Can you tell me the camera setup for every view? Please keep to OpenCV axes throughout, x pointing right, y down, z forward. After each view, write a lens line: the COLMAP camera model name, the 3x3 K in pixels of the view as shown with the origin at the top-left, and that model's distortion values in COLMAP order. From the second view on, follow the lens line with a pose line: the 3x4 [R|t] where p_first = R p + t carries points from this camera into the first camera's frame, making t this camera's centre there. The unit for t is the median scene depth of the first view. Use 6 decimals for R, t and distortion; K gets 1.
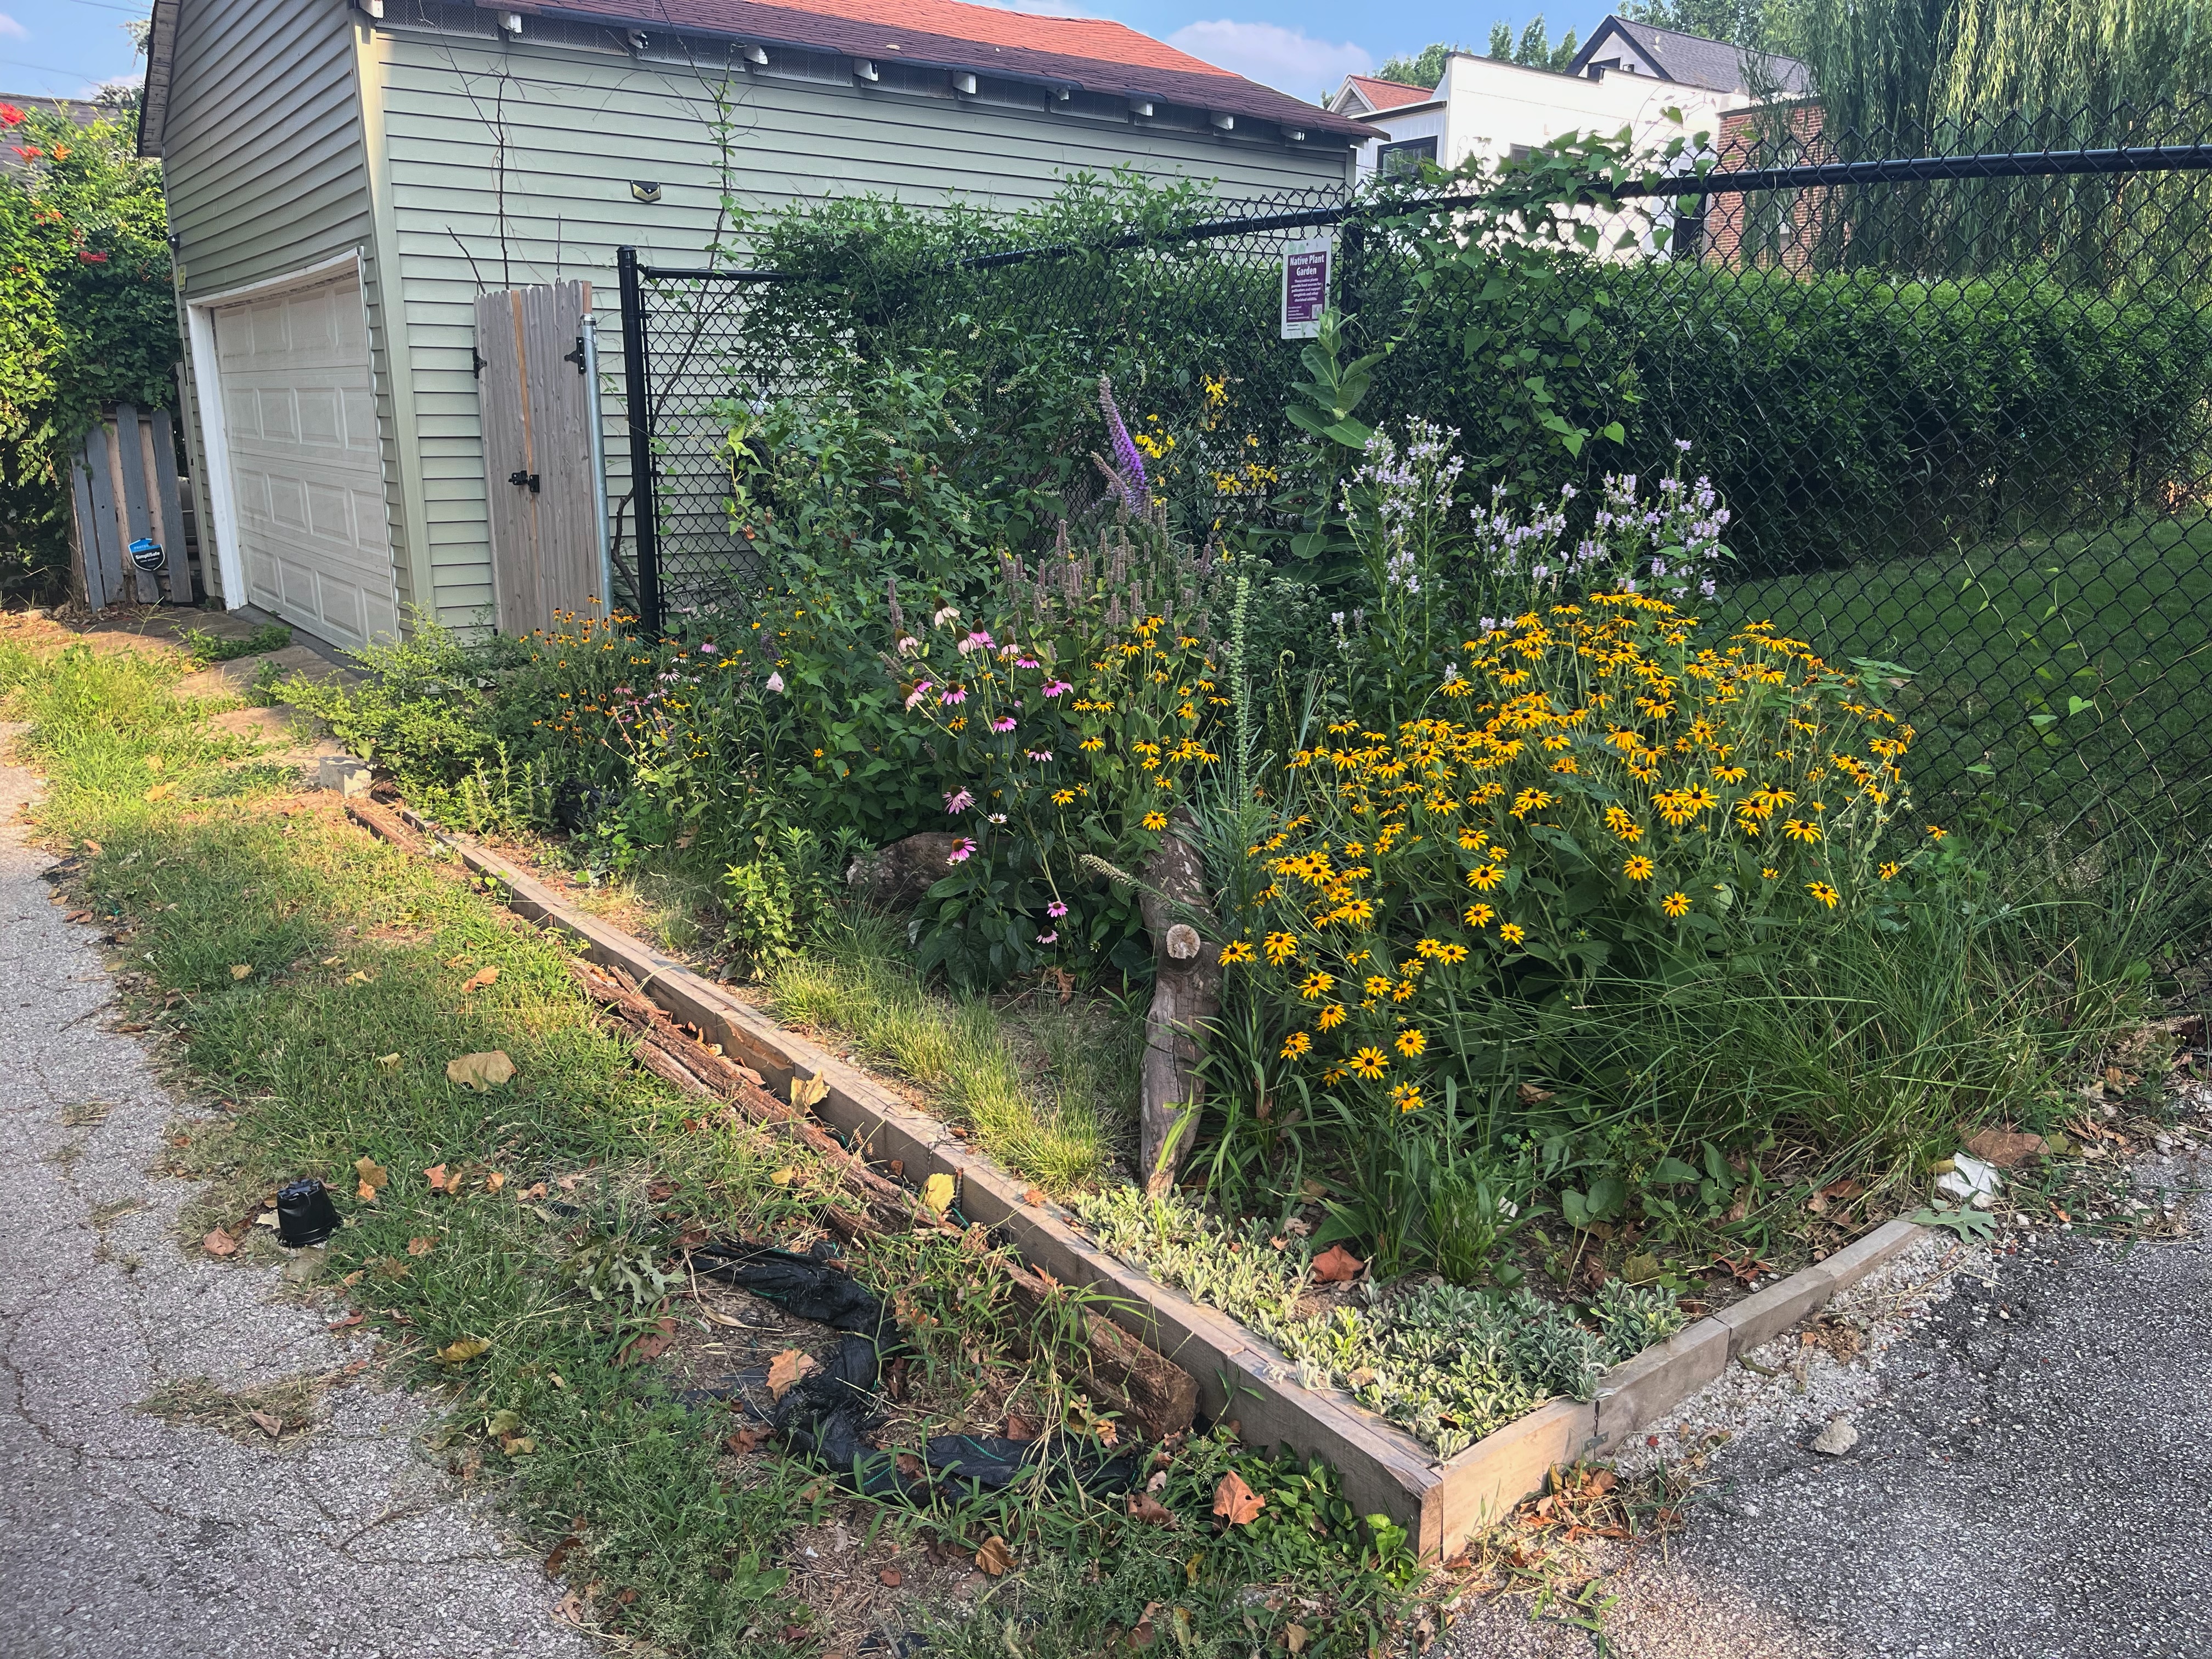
lens RADIAL K [[1668.1, 0, 1135.1], [0, 1668.1, 832.8], [0, 0, 1]] dist [0.099134, -0.145925]
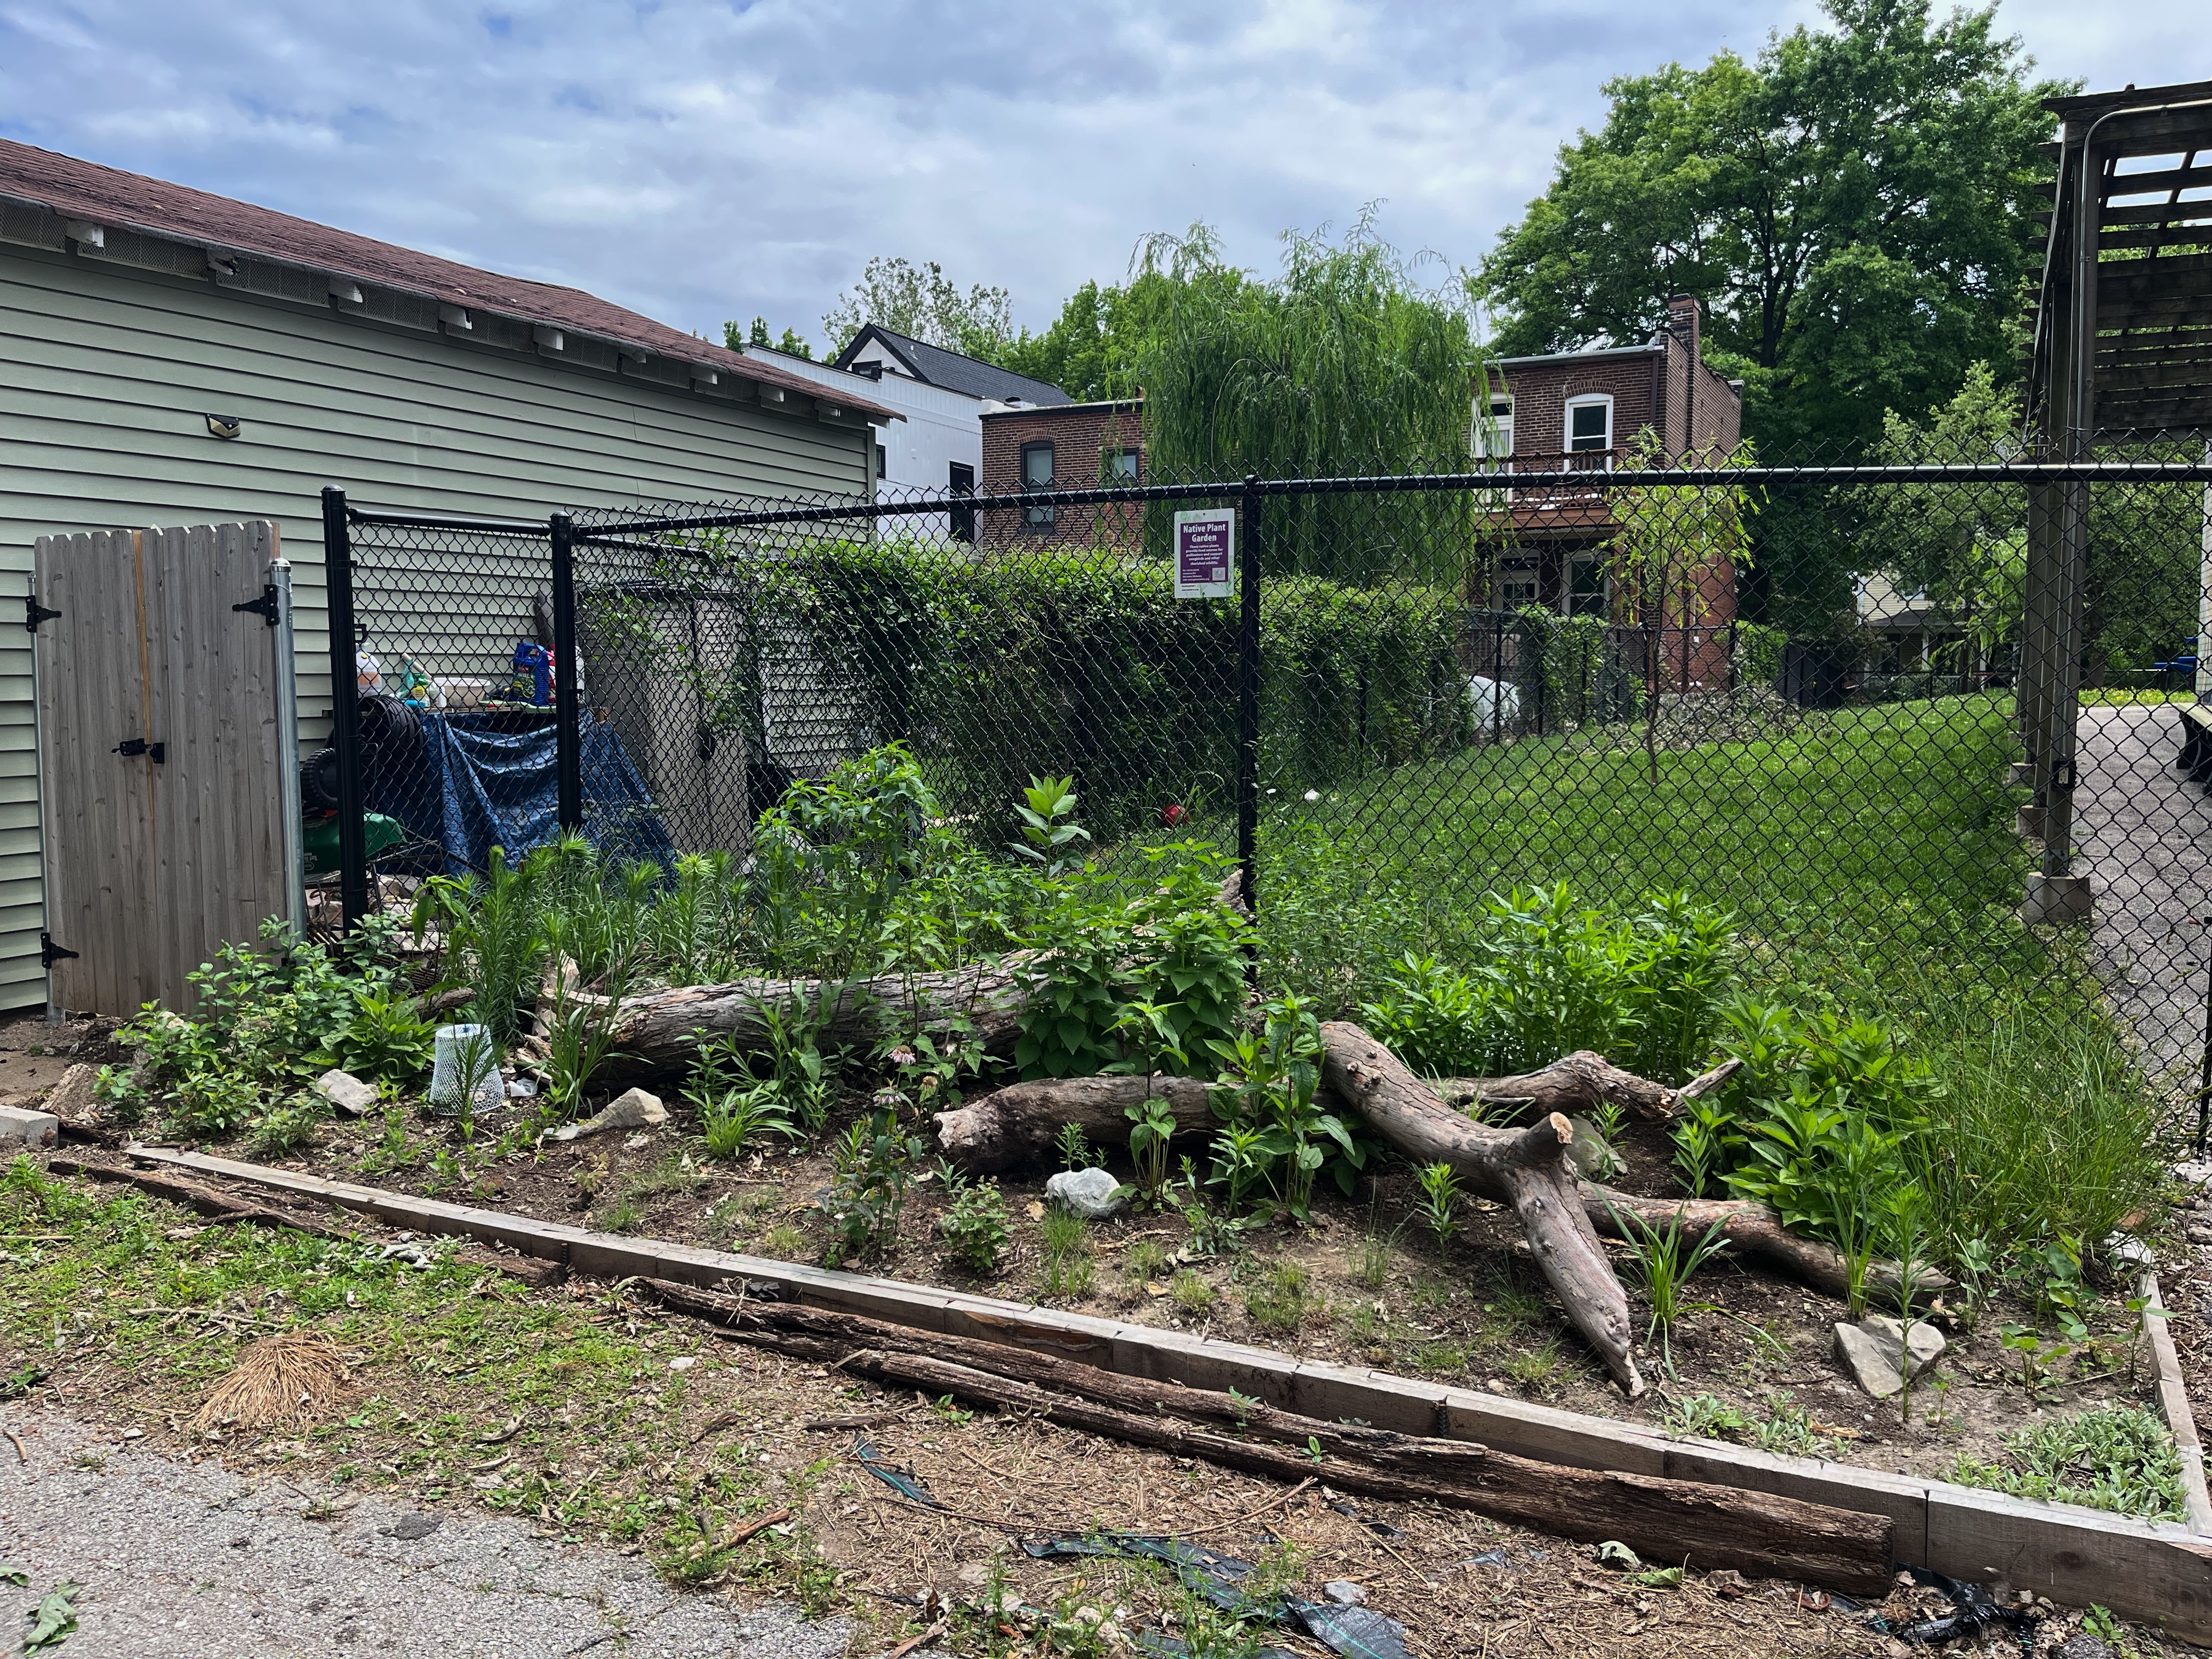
lens RADIAL K [[1673.0, 0, 1121.8], [0, 1673.0, 830.6], [0, 0, 1]] dist [0.066566, -0.103286]
pose [[0.902259, -0.043497, 0.428994, -0.253211], [0.107997, 0.985985, -0.127166, -0.009628], [-0.417451, 0.161066, 0.894311, 0.052248]]
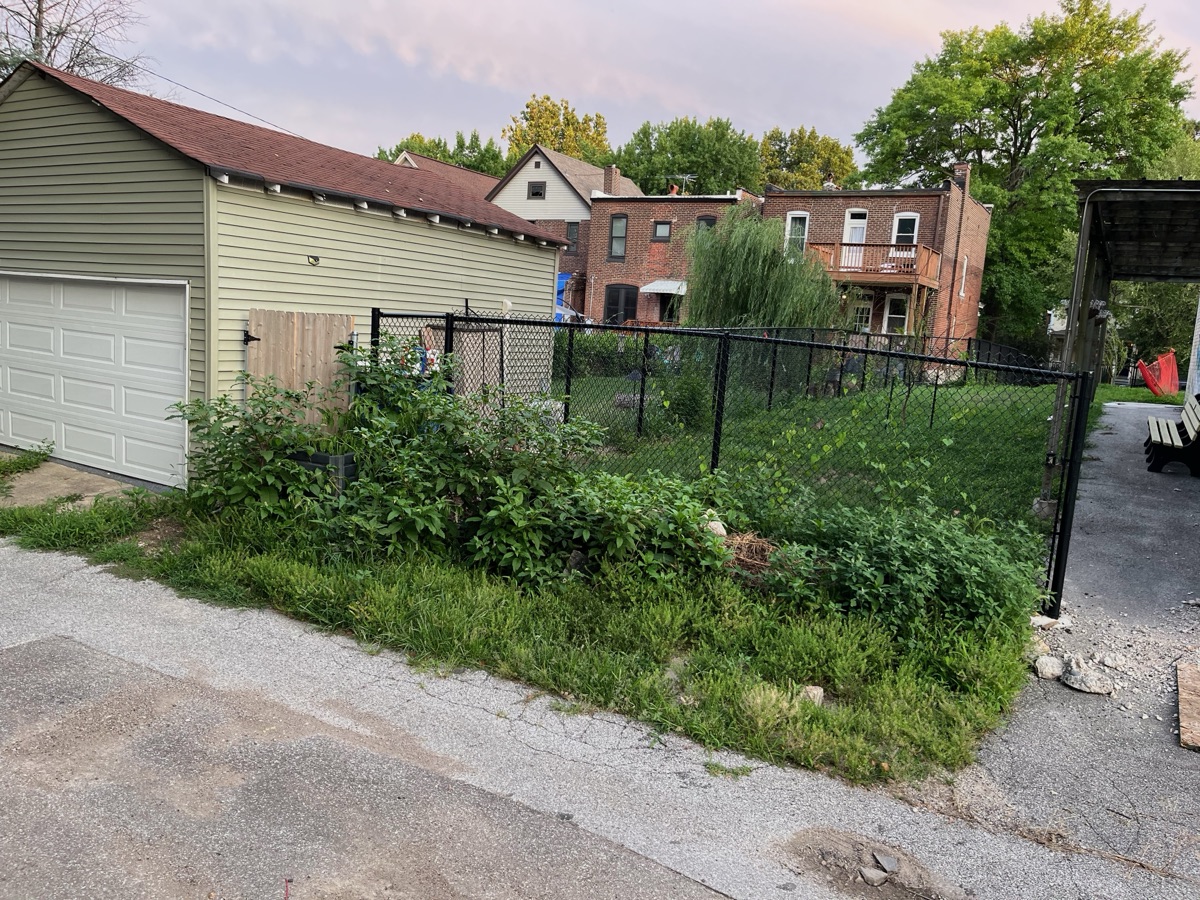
lens RADIAL K [[912.0, 0, 600.0], [0, 912.0, 450.0], [0, 0, 1]] dist [0.005627, -0.004543]
pose [[0.921815, 0.006333, 0.387578, -0.401606], [0.027907, 0.996188, -0.082650, -0.028847], [-0.386624, 0.087004, 0.918124, -0.197715]]
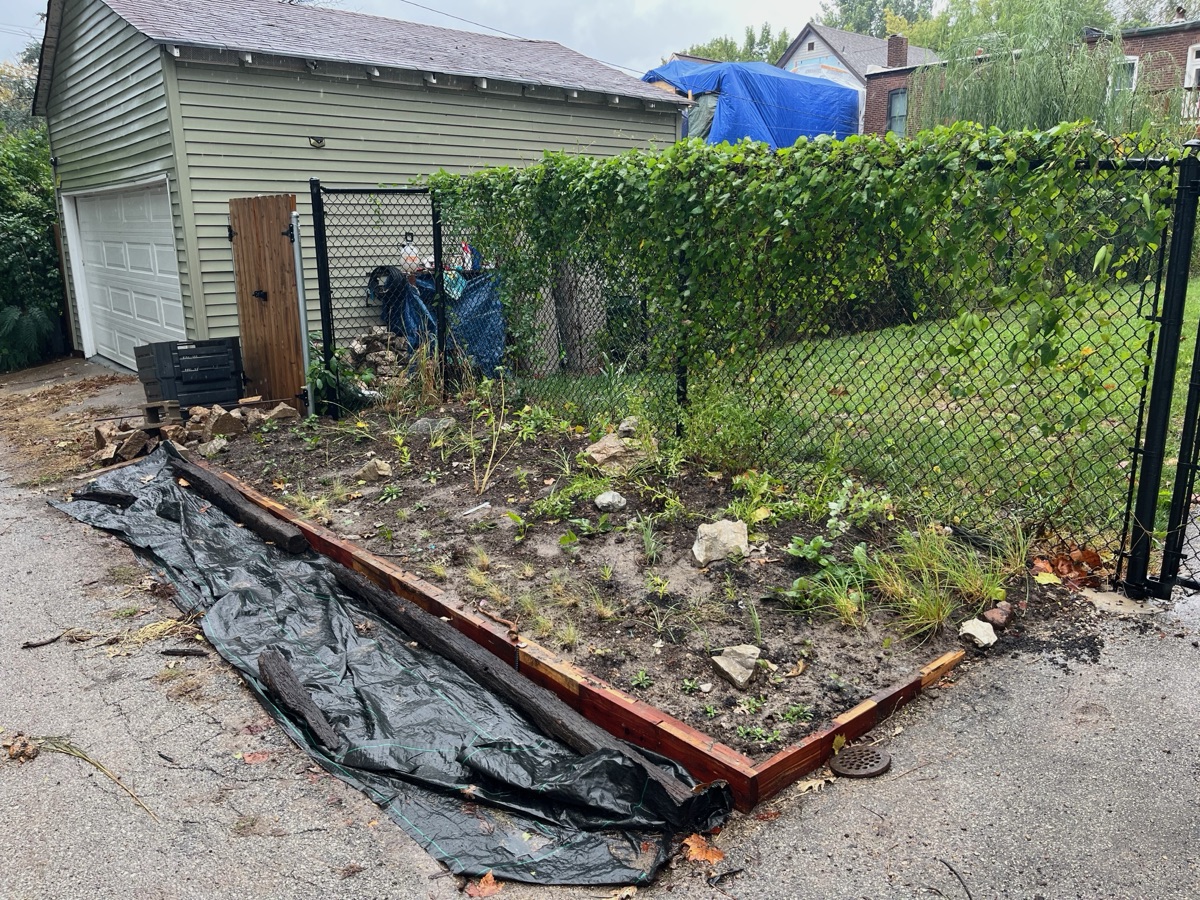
lens RADIAL K [[905.0, 0, 615.8], [0, 905.0, 451.8], [0, 0, 1]] dist [0.099134, -0.145925]
pose [[0.998330, -0.024177, 0.052465, -0.013255], [0.024465, 0.999689, -0.004864, -0.013499], [-0.052331, 0.006140, 0.998611, -0.058341]]
